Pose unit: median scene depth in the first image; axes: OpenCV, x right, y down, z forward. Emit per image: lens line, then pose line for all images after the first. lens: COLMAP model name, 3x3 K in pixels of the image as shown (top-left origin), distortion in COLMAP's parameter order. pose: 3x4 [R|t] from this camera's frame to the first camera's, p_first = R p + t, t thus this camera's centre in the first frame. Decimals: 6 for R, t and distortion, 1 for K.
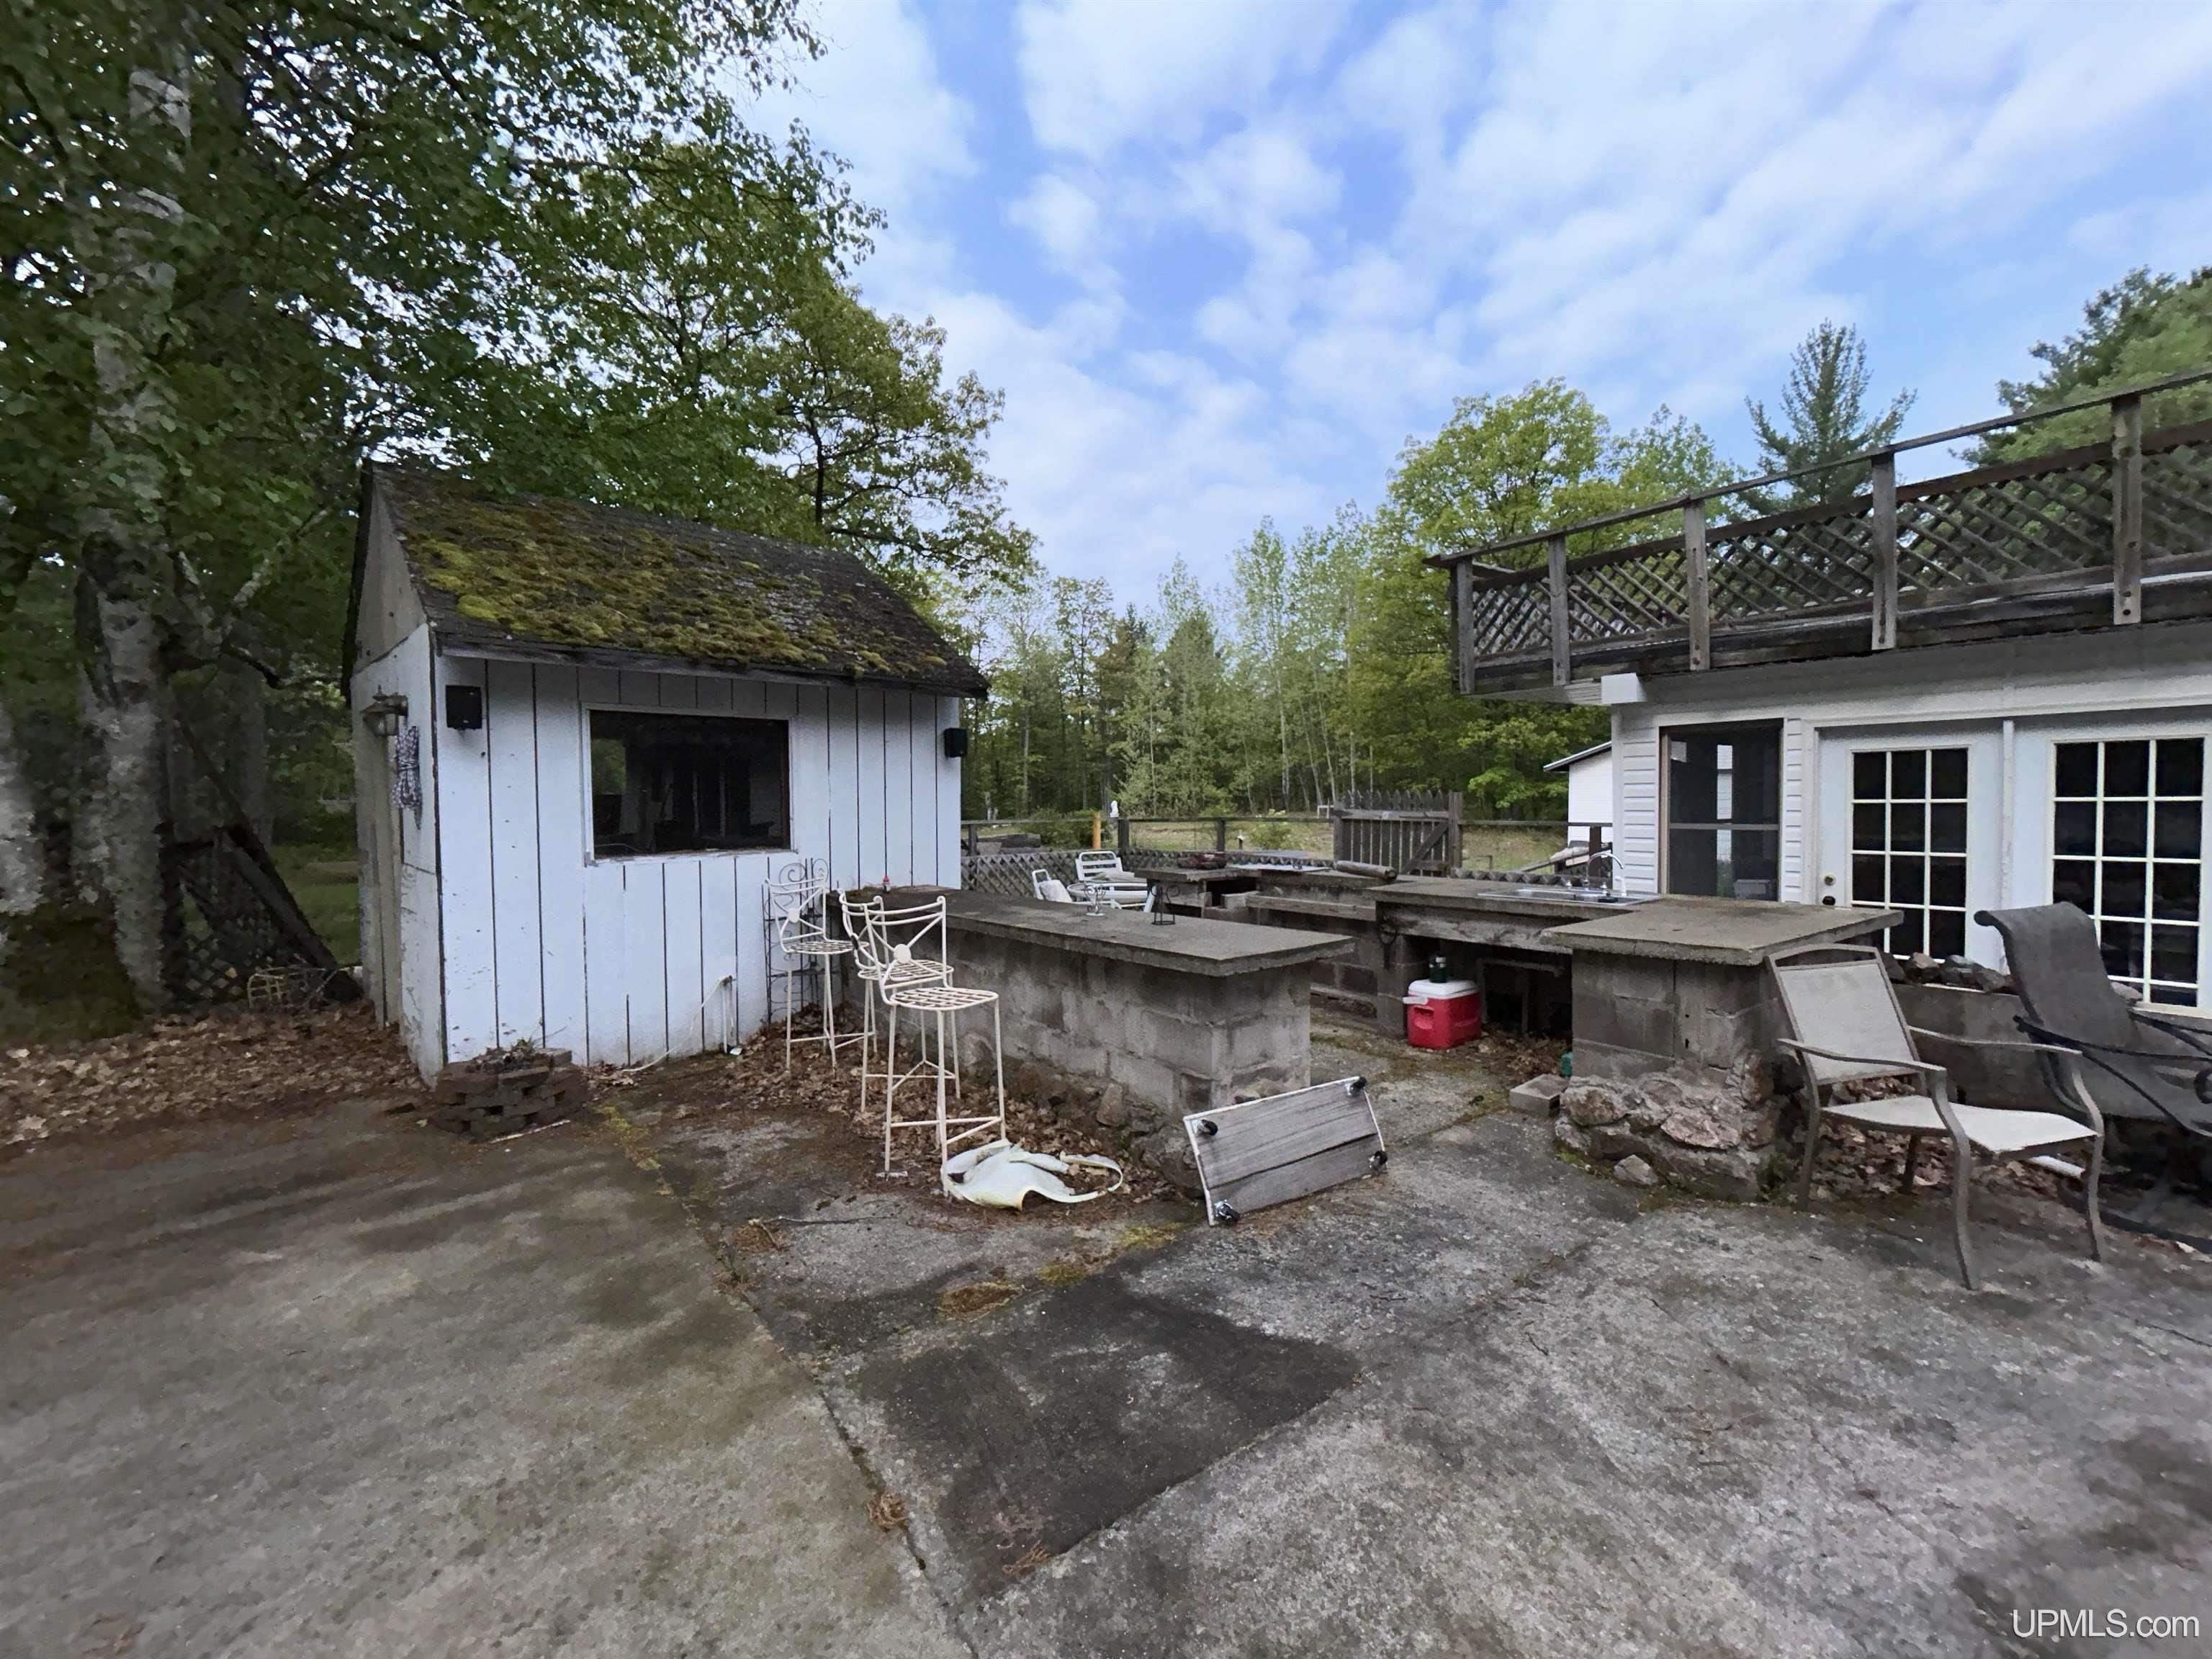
lens RADIAL K [[907.2, 0, 1106.0], [0, 907.2, 829.5], [0, 0, 1]] dist [0.008991, 0.000036]
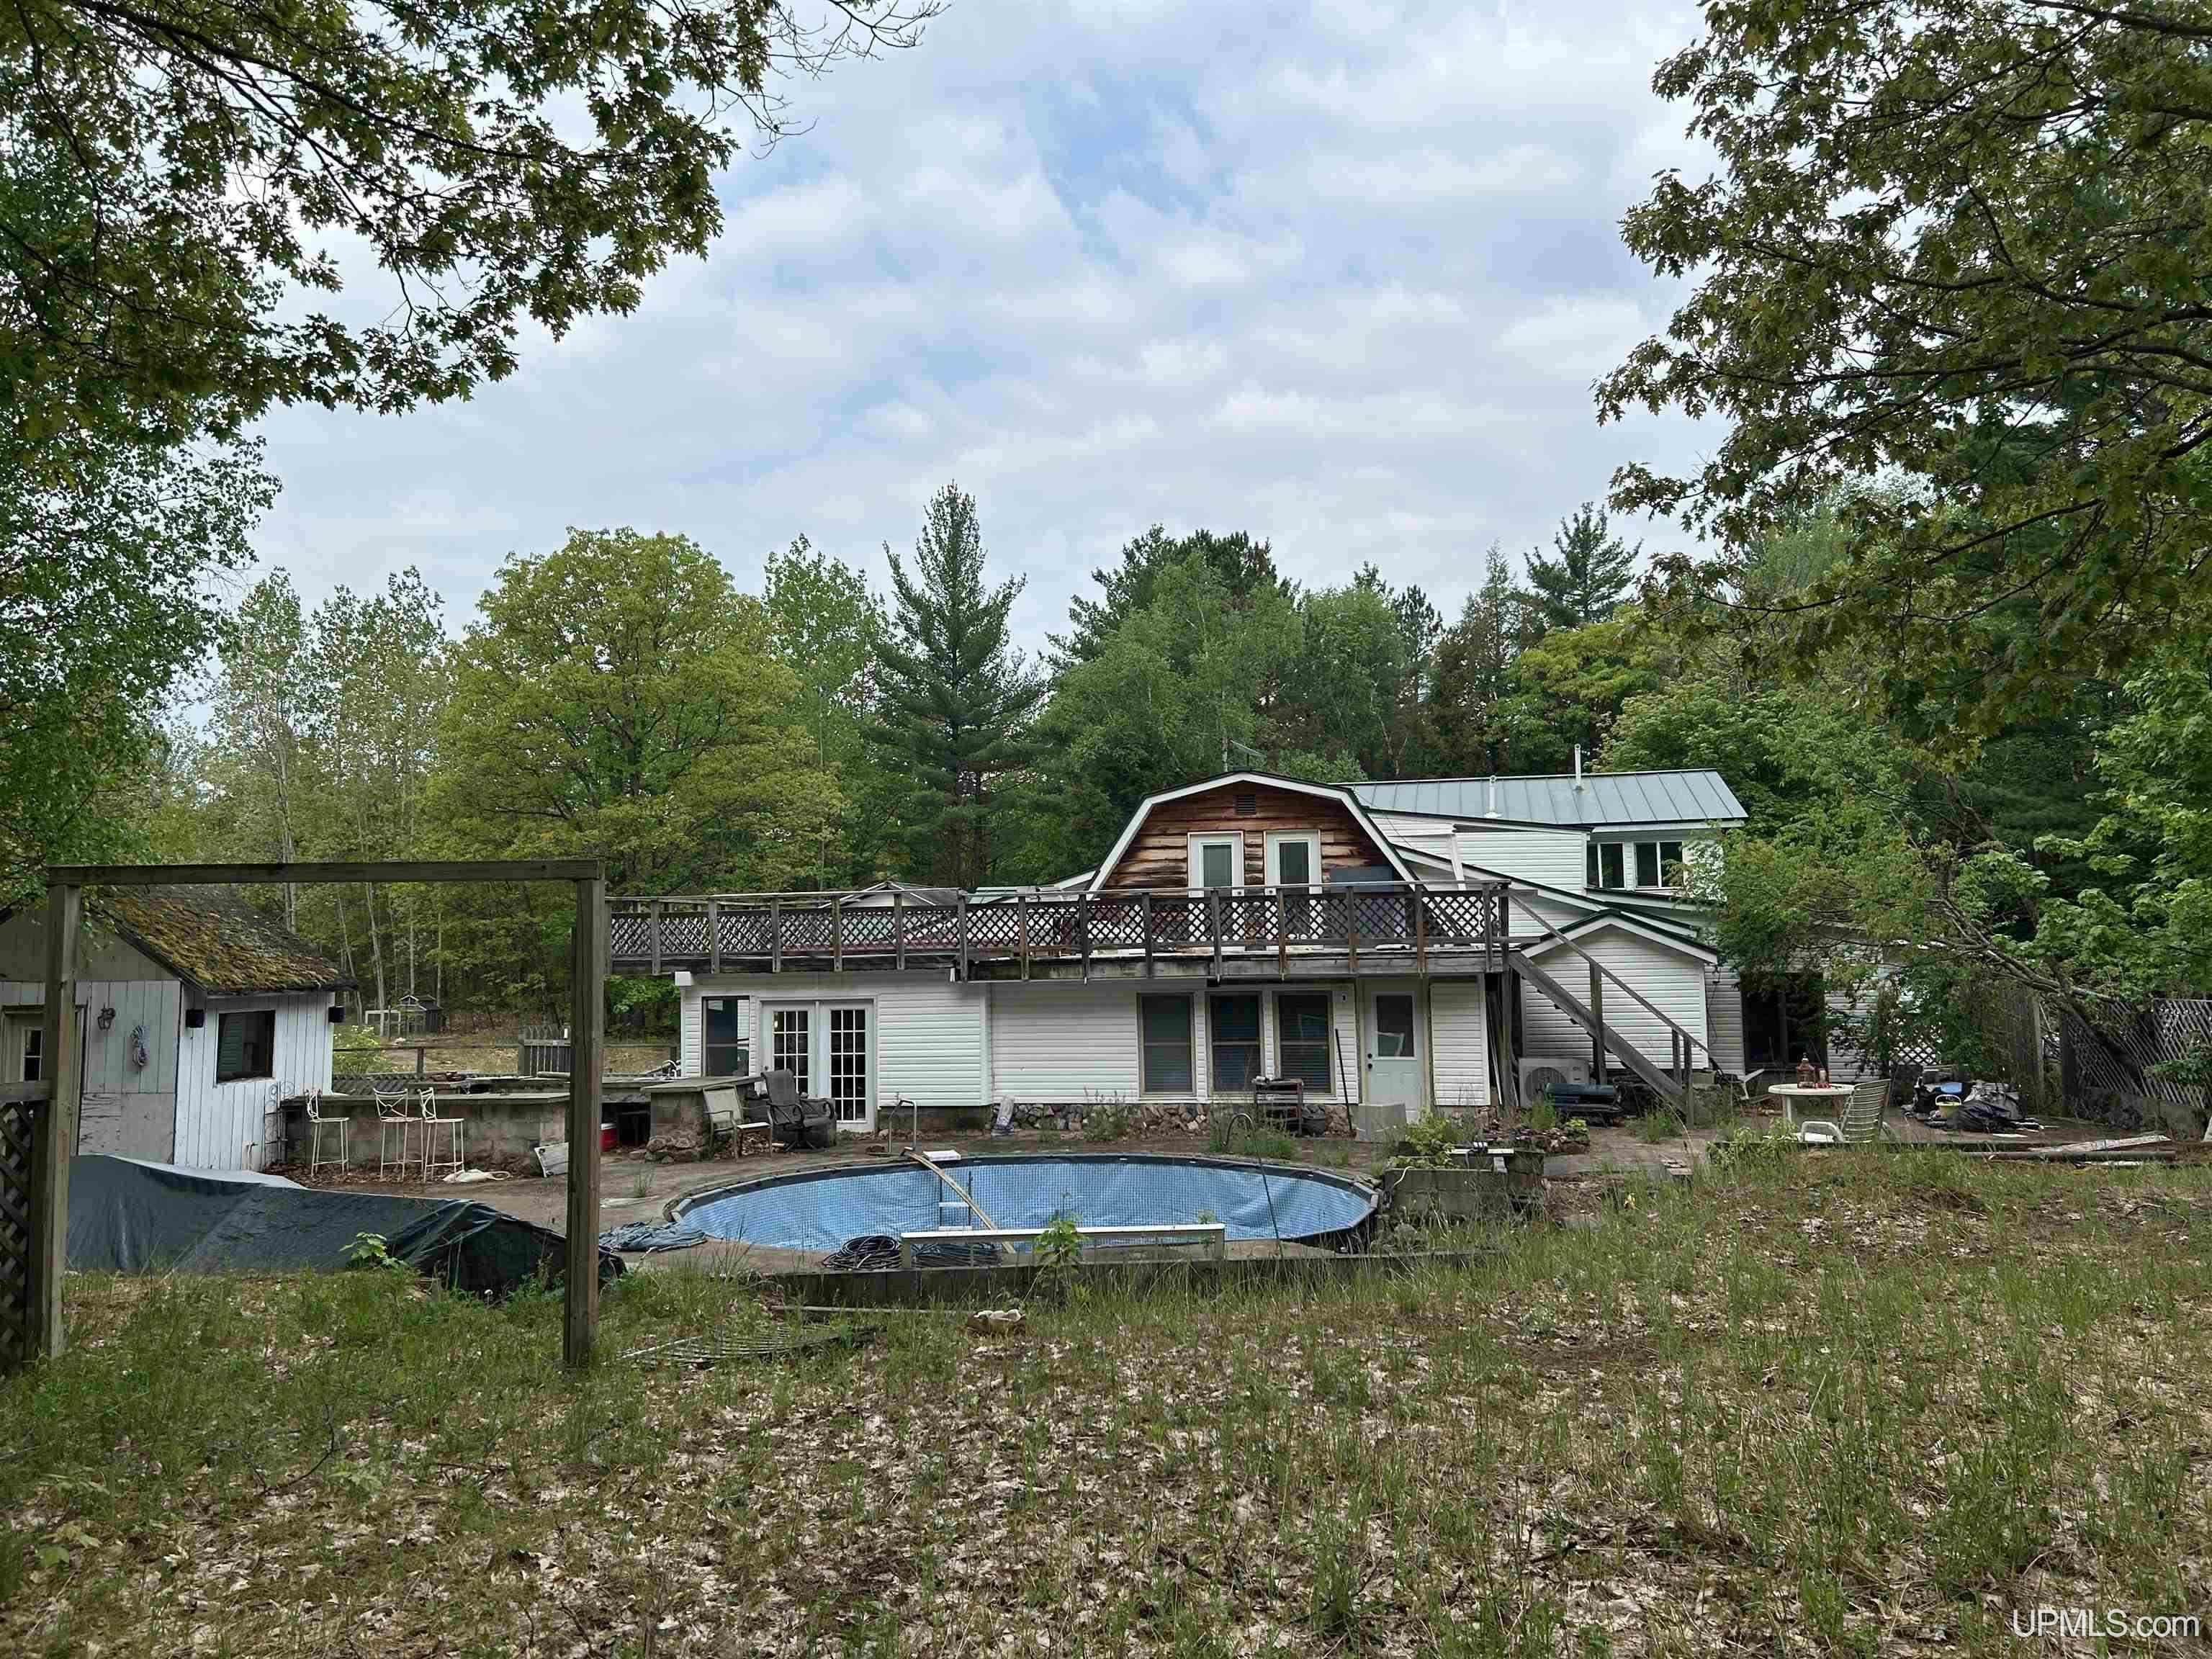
lens RADIAL K [[1427.0, 0, 1106.0], [0, 1427.0, 829.5], [0, 0, 1]] dist [0.000264, -0.001129]
pose [[0.738712, 0.063754, 0.671000, -0.774190], [0.031968, 0.991082, -0.129360, -0.035419], [-0.673263, 0.117010, 0.730086, -1.727081]]
